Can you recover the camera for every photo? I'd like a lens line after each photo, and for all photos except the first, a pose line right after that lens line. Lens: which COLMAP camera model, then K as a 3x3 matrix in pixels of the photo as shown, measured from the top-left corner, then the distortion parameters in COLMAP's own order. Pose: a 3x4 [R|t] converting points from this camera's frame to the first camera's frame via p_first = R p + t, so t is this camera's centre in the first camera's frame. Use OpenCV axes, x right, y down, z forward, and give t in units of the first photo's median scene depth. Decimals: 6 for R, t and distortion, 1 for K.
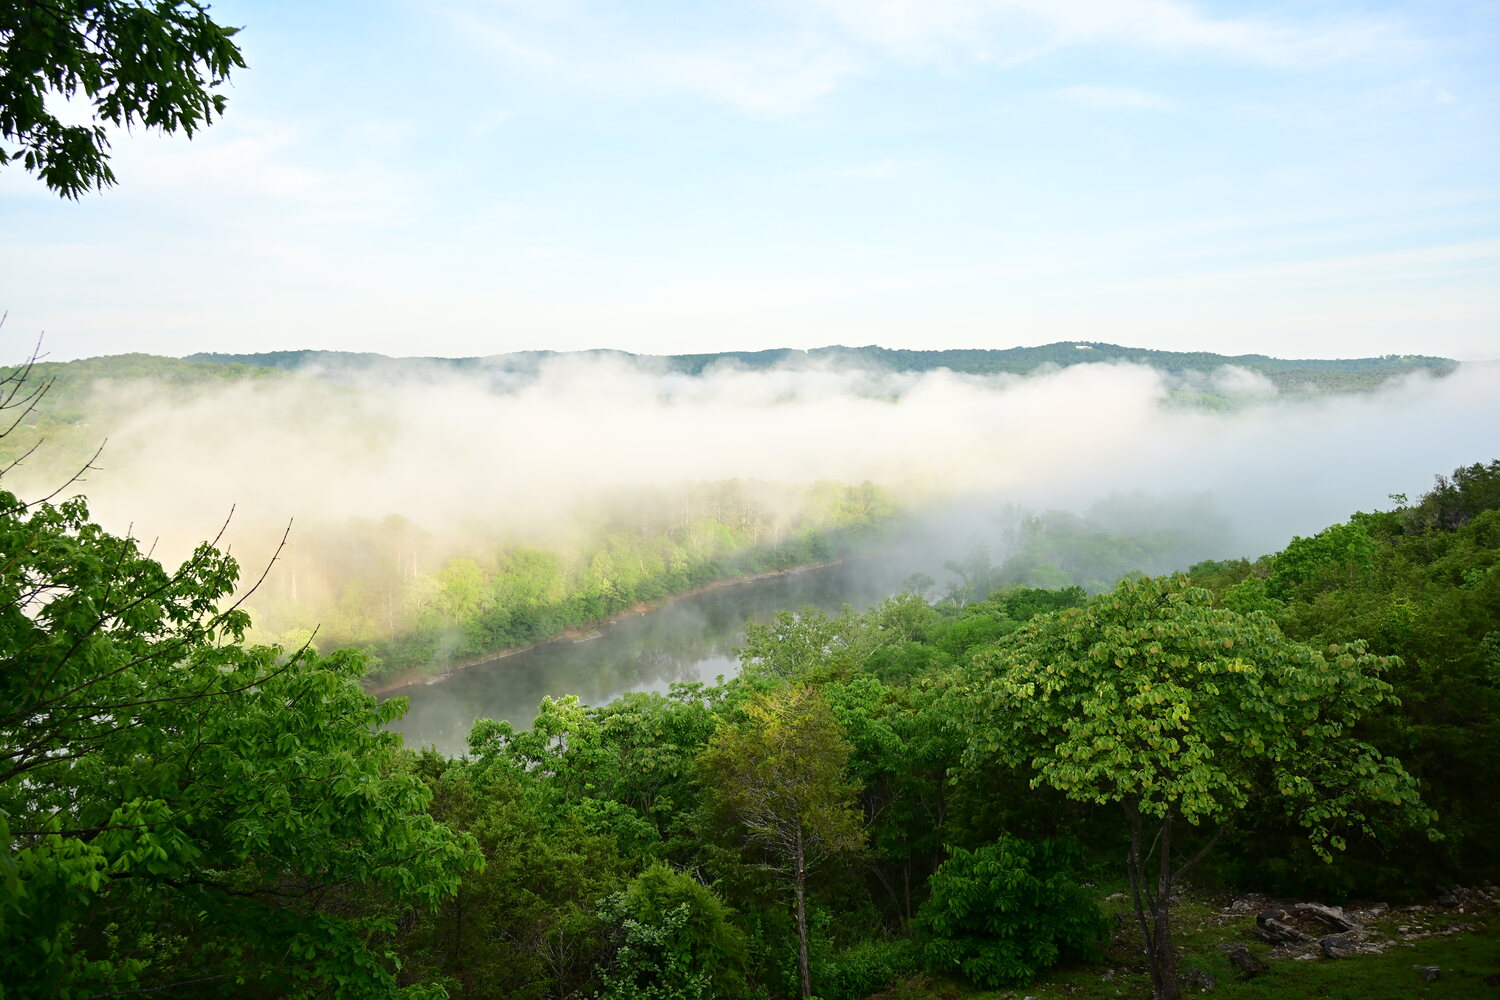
lens RADIAL K [[1101.9, 0, 751.6], [0, 1101.9, 496.0], [0, 0, 1]] dist [0.011700, -0.006189]
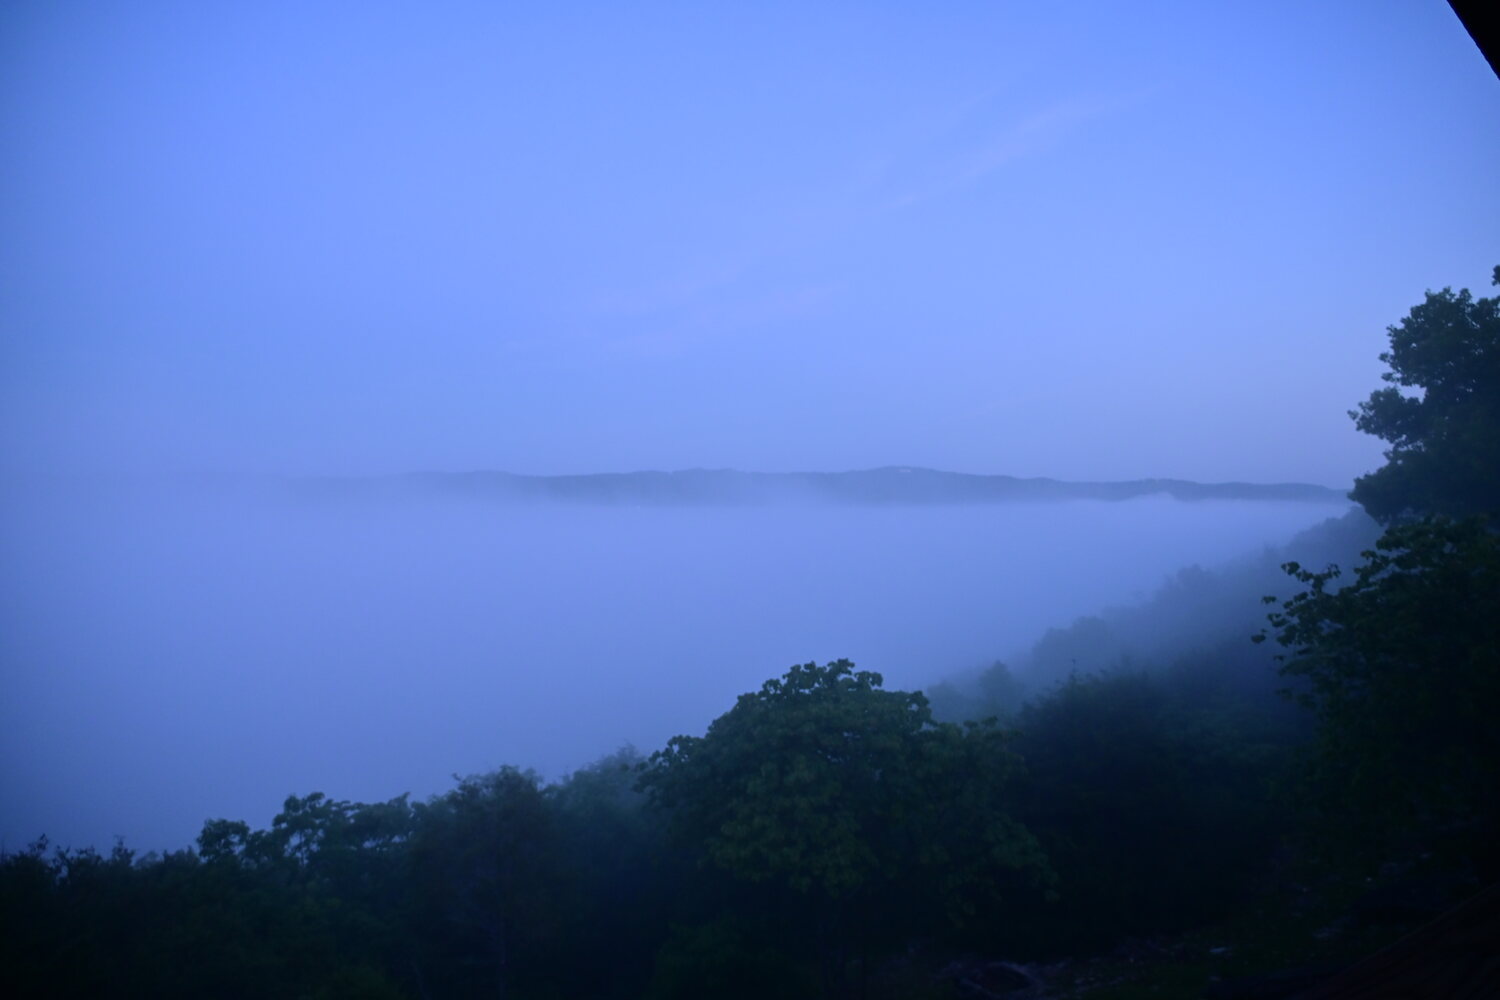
lens RADIAL K [[972.5, 0, 740.5], [0, 972.5, 500.2], [0, 0, 1]] dist [0.002853, 0.001011]
pose [[0.991983, 0.000807, 0.126373, 0.145460], [0.012056, 0.994815, -0.100986, 0.009136], [-0.125799, 0.101700, 0.986829, 0.040698]]
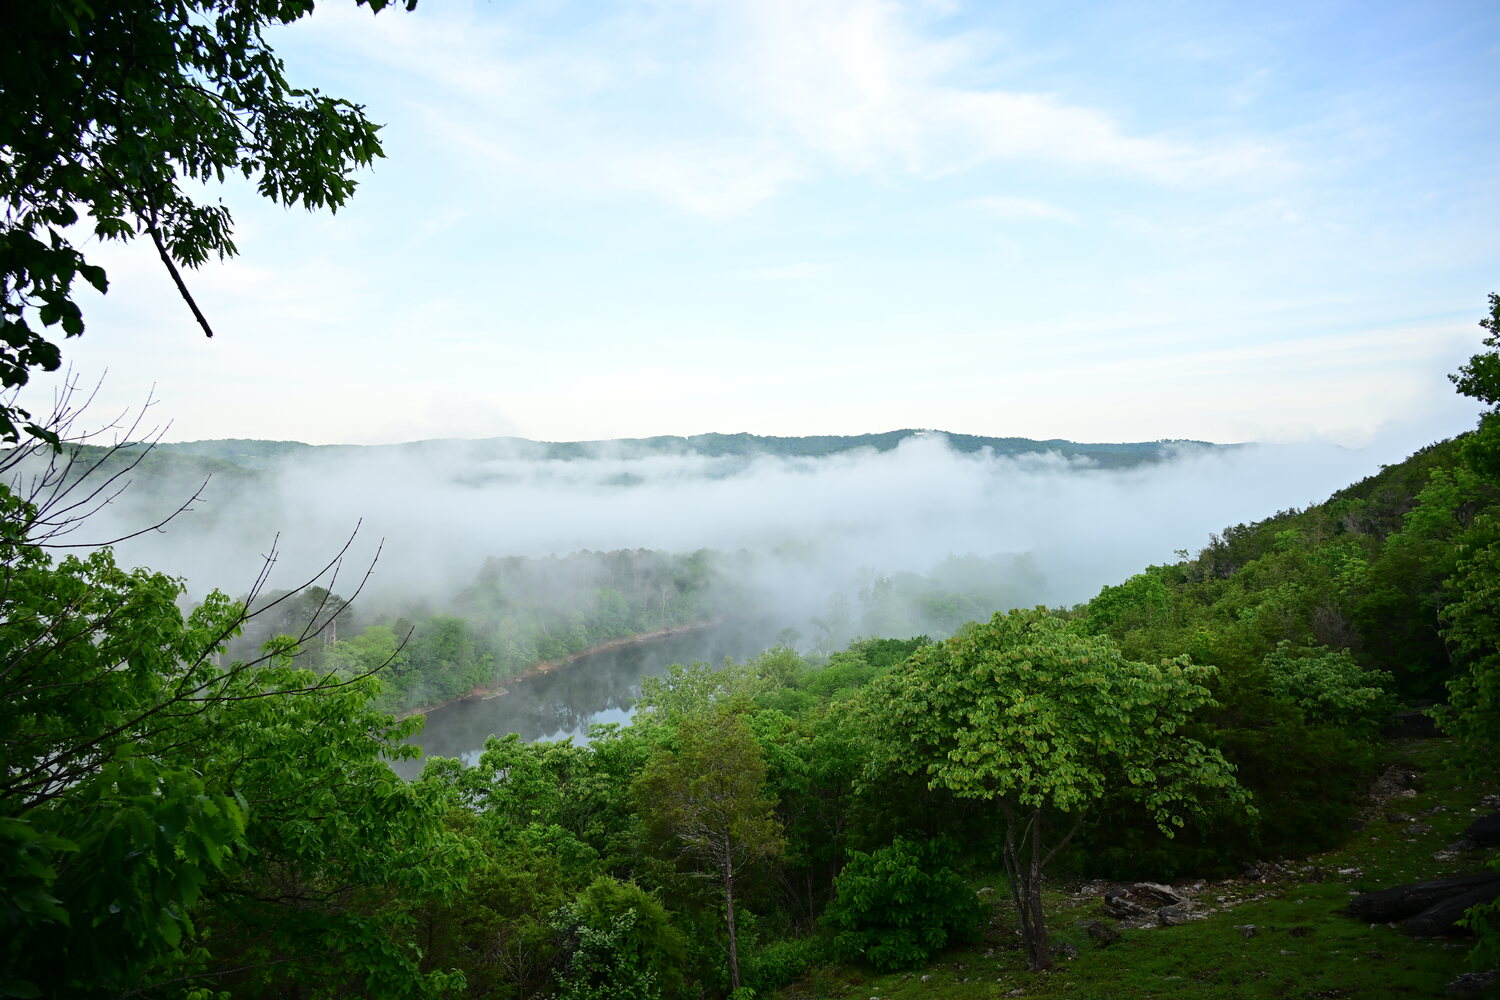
lens RADIAL K [[961.3, 0, 750.0], [0, 961.3, 500.0], [0, 0, 1]] dist [-0.002903, 0.001918]
pose [[0.993539, -0.011330, 0.112924, -0.041365], [0.018740, 0.997724, -0.064772, 0.015160], [-0.111933, 0.066470, 0.991490, -0.016505]]
